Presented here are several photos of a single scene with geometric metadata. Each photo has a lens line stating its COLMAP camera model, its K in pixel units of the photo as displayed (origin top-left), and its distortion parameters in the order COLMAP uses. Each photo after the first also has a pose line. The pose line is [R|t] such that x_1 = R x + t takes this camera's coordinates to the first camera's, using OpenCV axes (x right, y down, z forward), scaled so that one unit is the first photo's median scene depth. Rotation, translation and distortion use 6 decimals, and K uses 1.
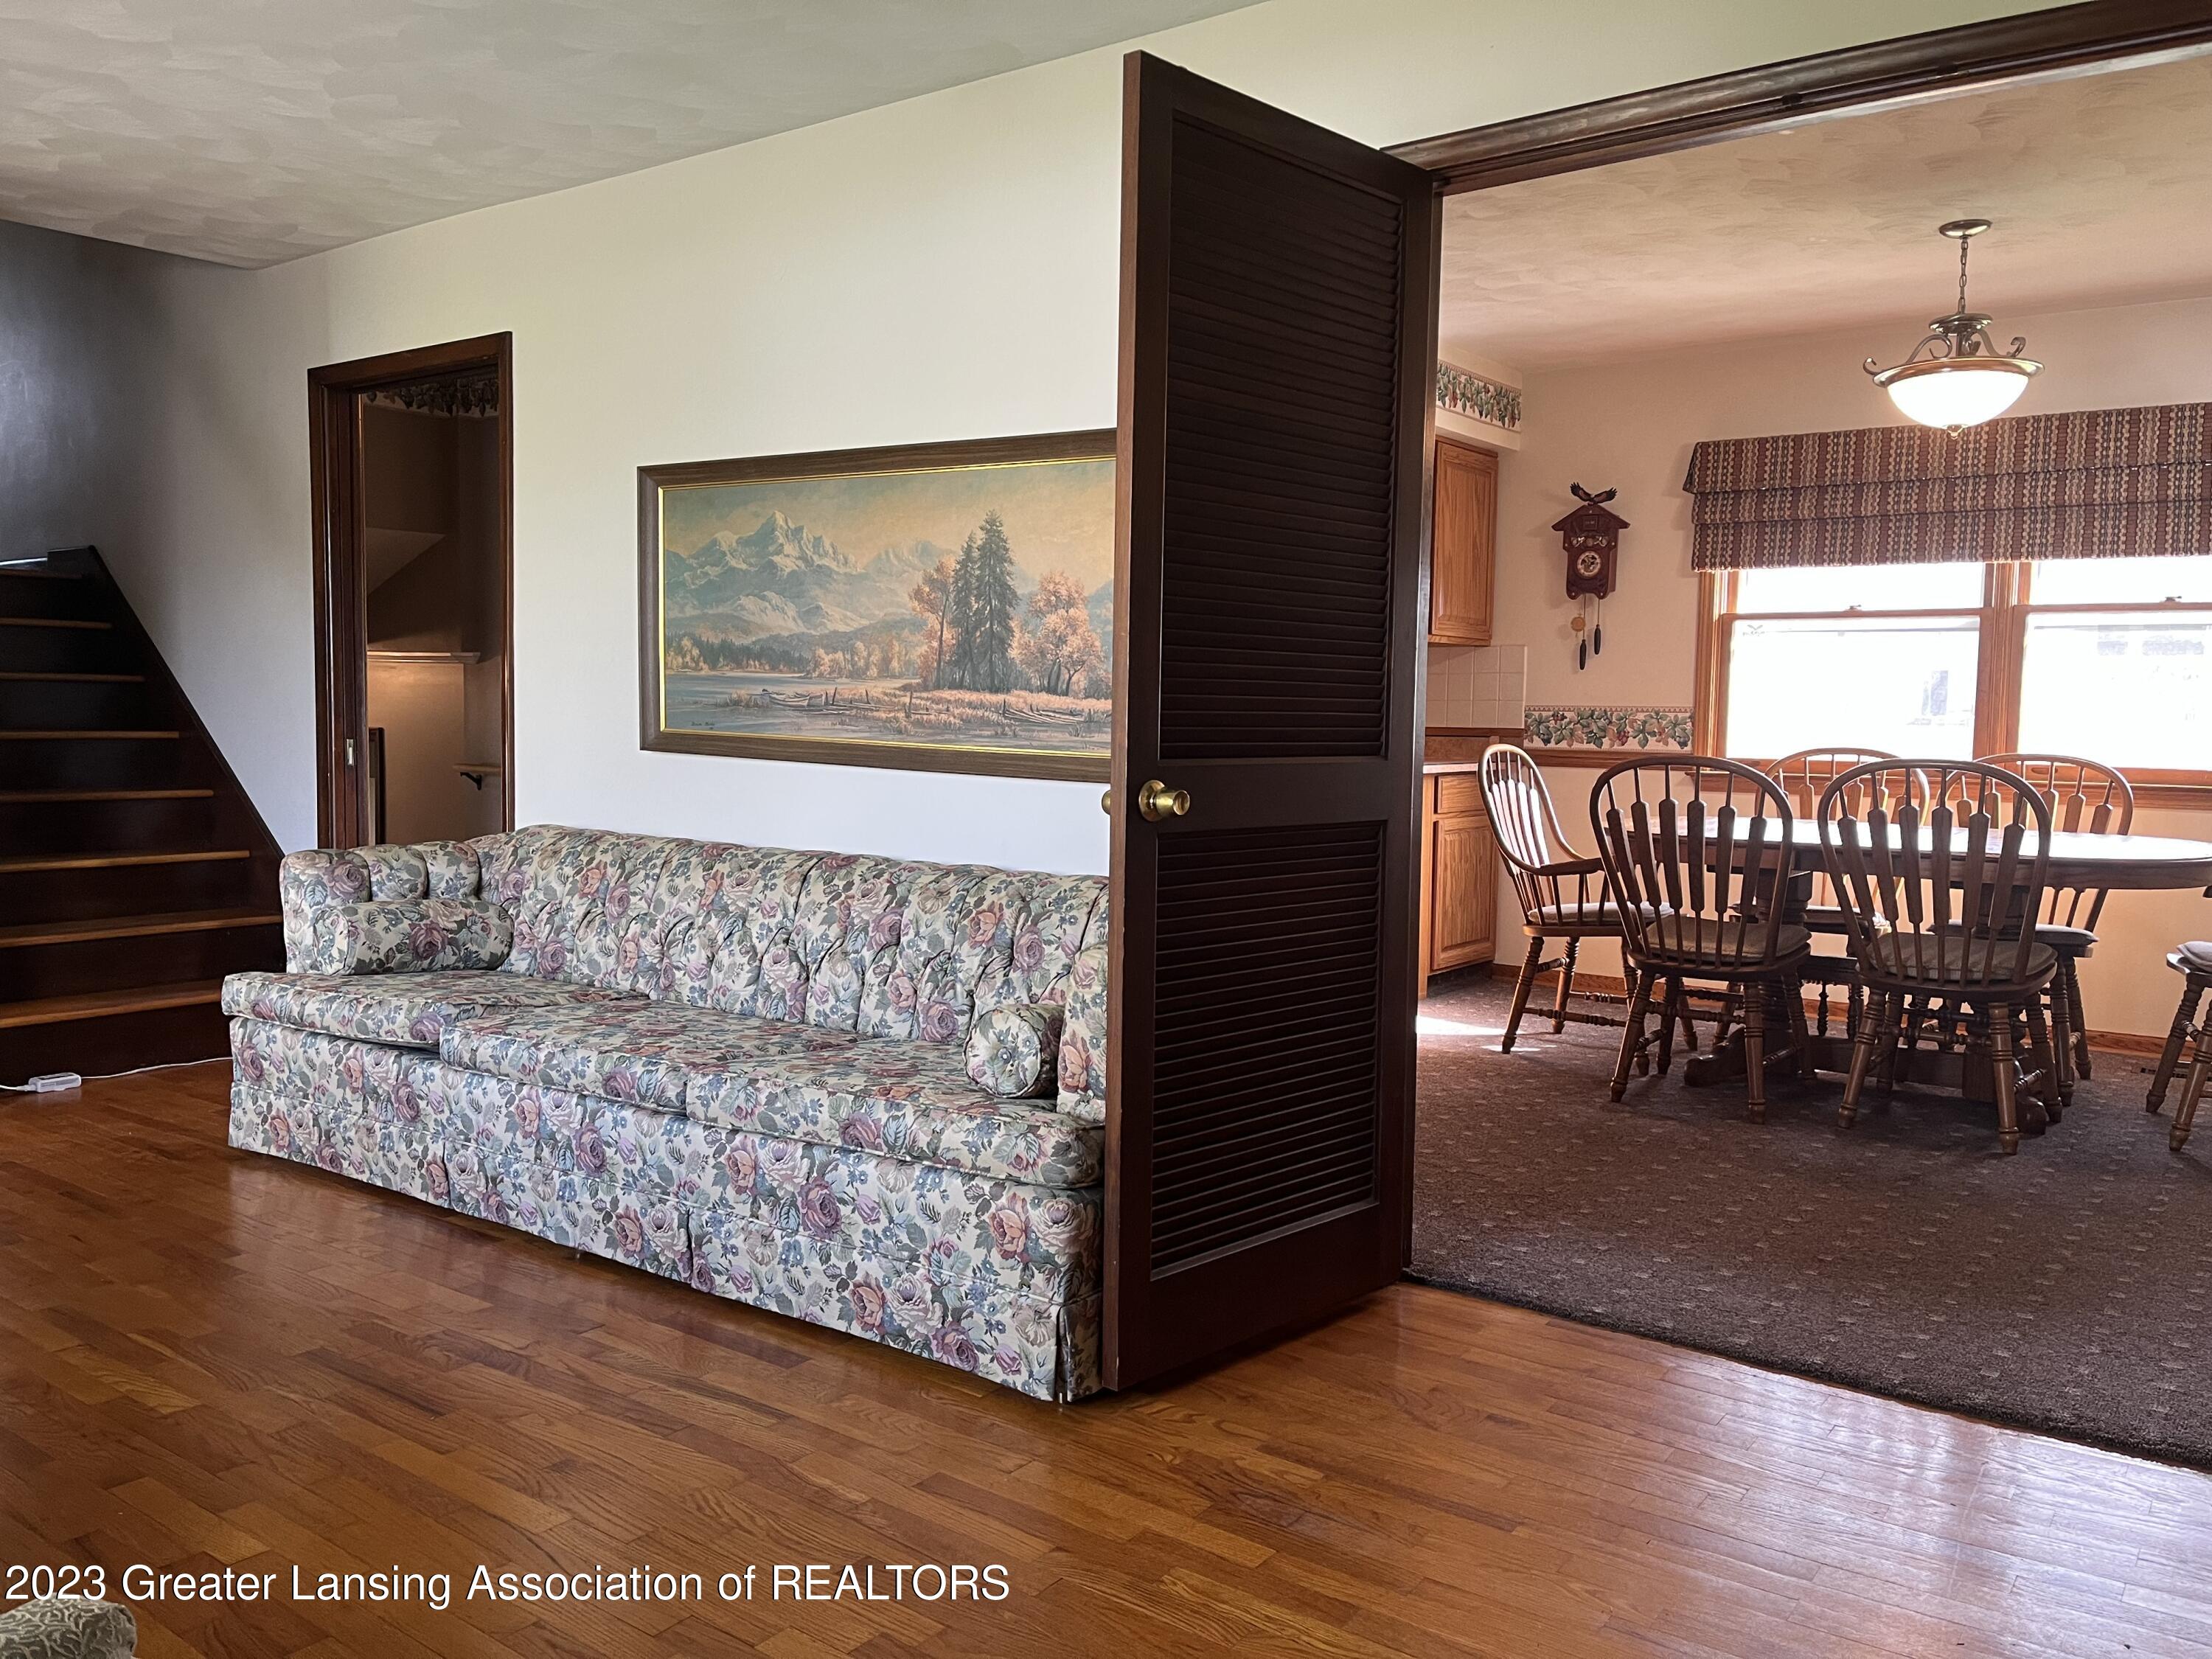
lens RADIAL K [[1691.6, 0, 1091.2], [0, 1691.6, 831.7], [0, 0, 1]] dist [0.035610, 0.000808]
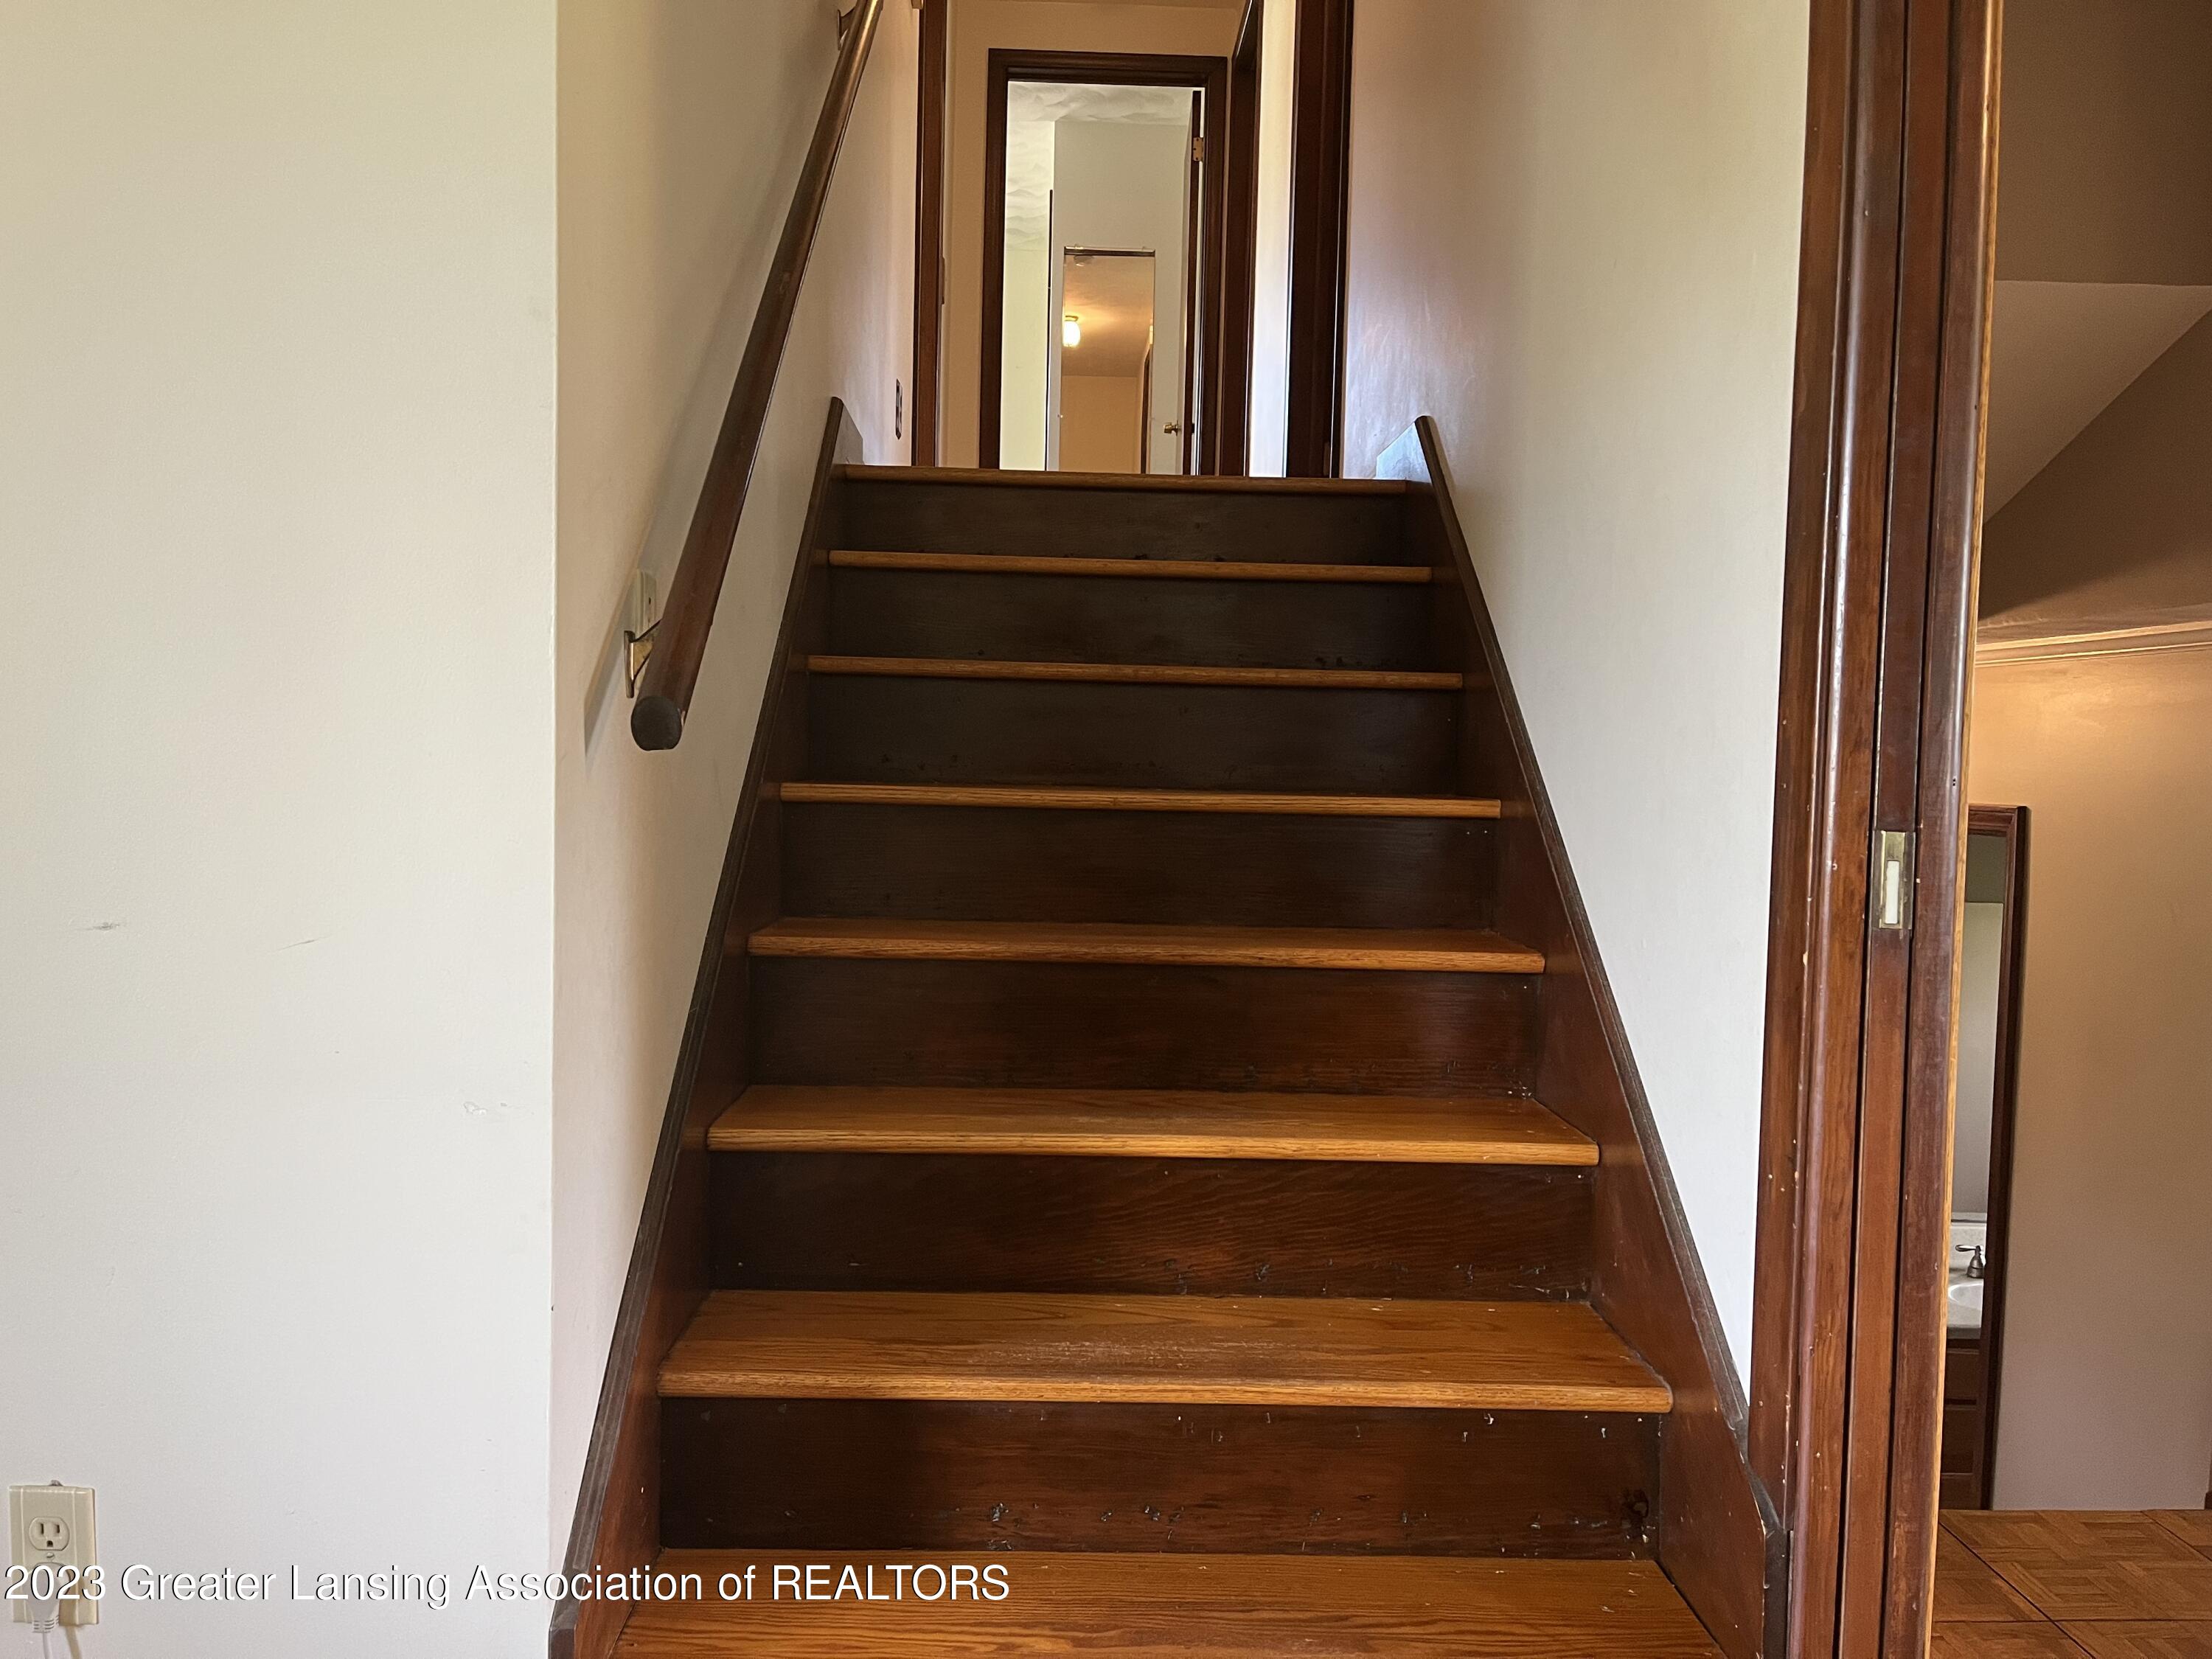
lens RADIAL K [[1691.6, 0, 1091.2], [0, 1691.6, 831.7], [0, 0, 1]] dist [0.035610, 0.000808]
pose [[0.640469, 0.040039, -0.766940, -0.278648], [-0.085764, 0.996122, -0.019618, -0.034244], [0.763180, 0.078341, 0.641419, 0.656292]]
